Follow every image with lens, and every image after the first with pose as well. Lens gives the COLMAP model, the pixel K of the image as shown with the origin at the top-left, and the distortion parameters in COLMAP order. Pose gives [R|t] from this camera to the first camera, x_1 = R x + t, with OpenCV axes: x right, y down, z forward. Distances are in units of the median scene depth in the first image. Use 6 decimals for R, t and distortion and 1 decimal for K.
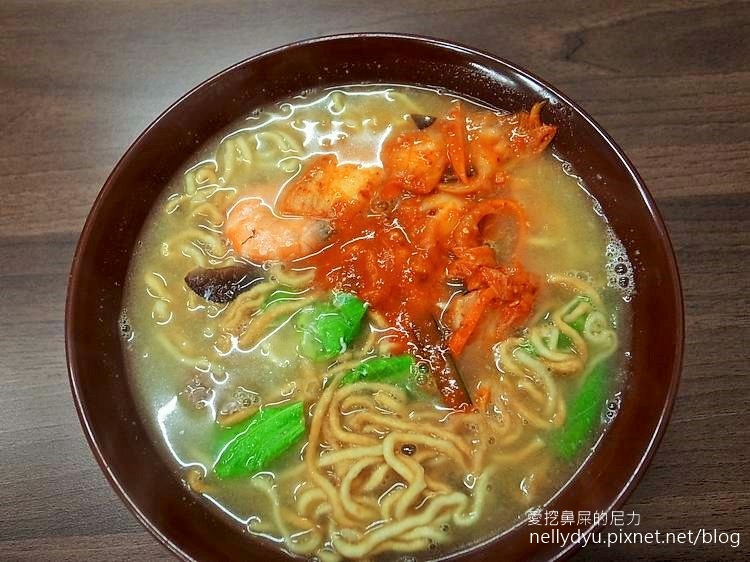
lens RADIAL K [[611.6, 0, 372.7], [0, 611.6, 276.5], [0, 0, 1]] dist [-0.058712, 0.031528]
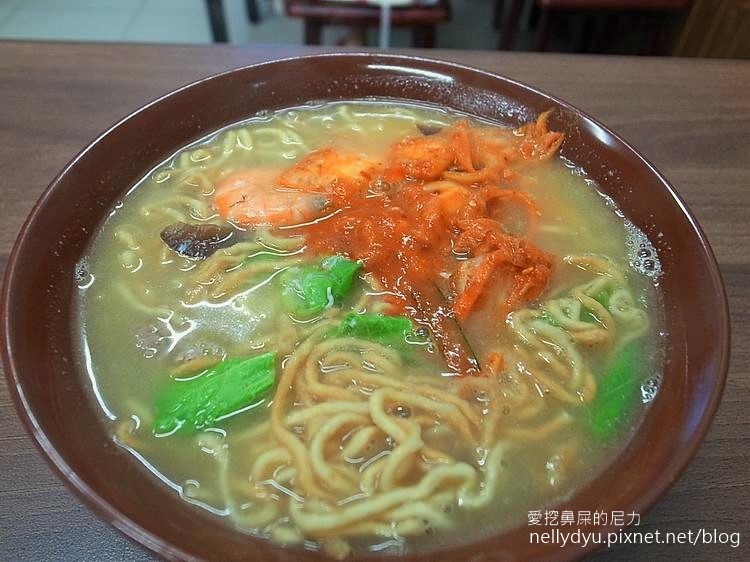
lens RADIAL K [[611.6, 0, 373.8], [0, 611.6, 279.3], [0, 0, 1]] dist [-0.058712, 0.031528]
pose [[0.997953, 0.063826, -0.004088, 0.014204], [-0.060932, 0.929394, -0.364025, 0.387790], [-0.019435, 0.363529, 0.931380, 0.187952]]
